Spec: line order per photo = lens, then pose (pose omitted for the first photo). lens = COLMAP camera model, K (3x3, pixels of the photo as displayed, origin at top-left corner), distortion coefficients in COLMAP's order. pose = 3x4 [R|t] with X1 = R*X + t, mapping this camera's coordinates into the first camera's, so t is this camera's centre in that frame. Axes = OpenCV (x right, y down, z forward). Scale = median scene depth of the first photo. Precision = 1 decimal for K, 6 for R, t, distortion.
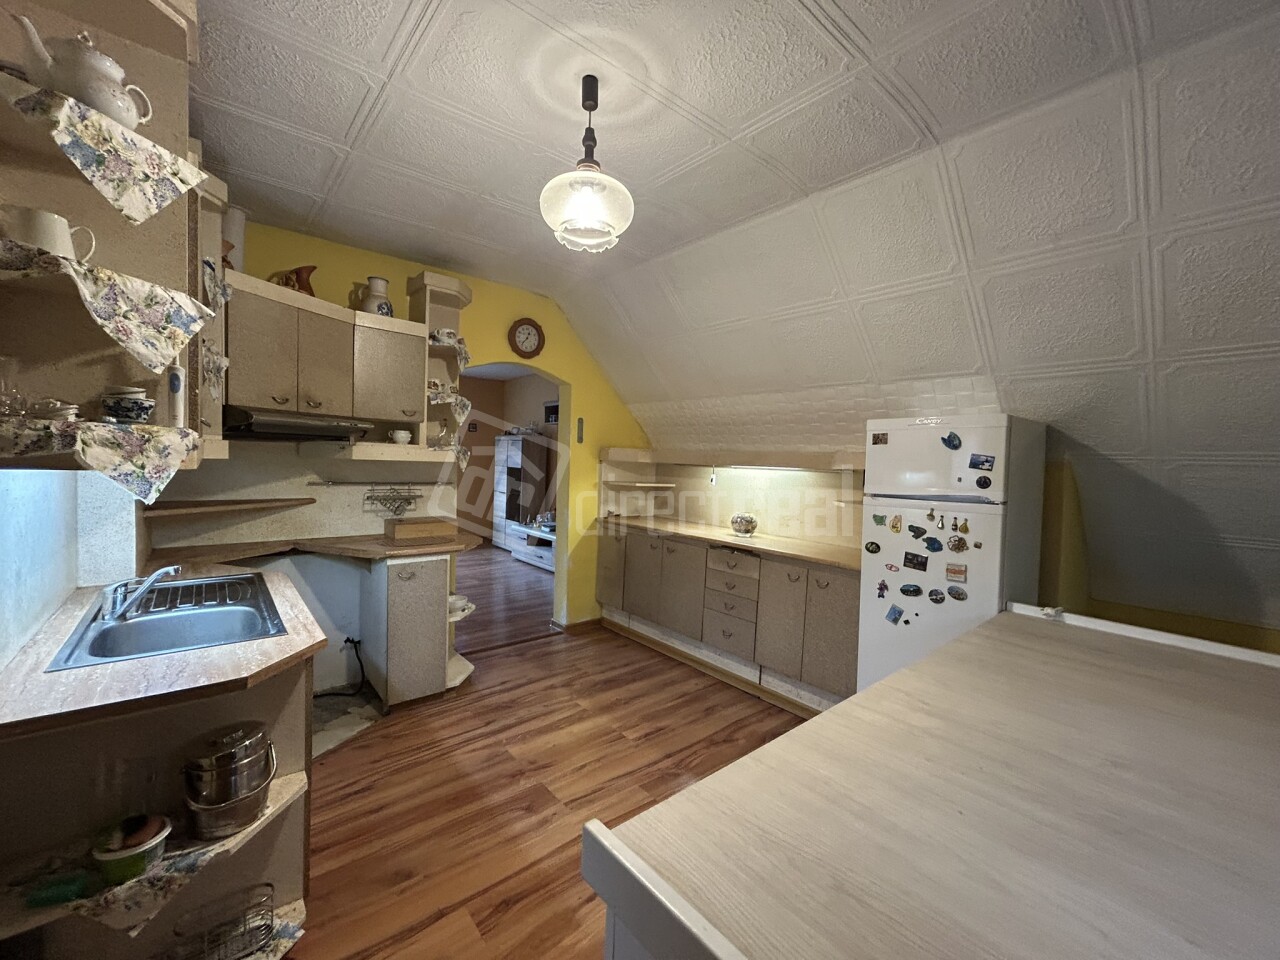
lens RADIAL K [[529.5, 0, 640.0], [0, 529.5, 476.9], [0, 0, 1]] dist [-0.001574, 0.000232]
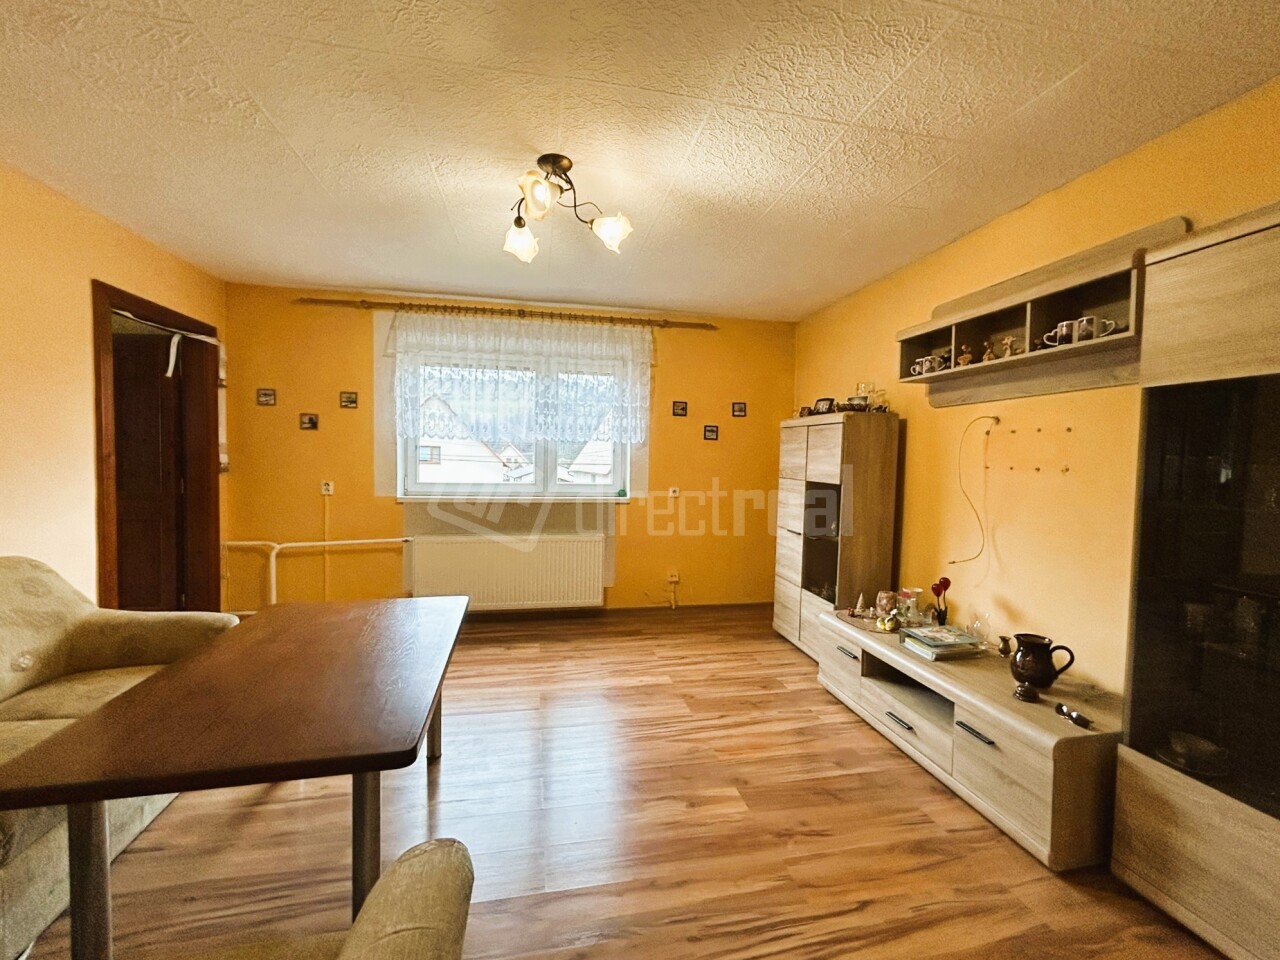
lens RADIAL K [[529.5, 0, 640.0], [0, 529.5, 476.9], [0, 0, 1]] dist [-0.001574, 0.000232]
pose [[0.880073, 0.007981, -0.474772, -0.160444], [-0.013254, 0.999882, -0.007760, -0.017532], [0.474654, 0.013122, 0.880075, 0.520513]]
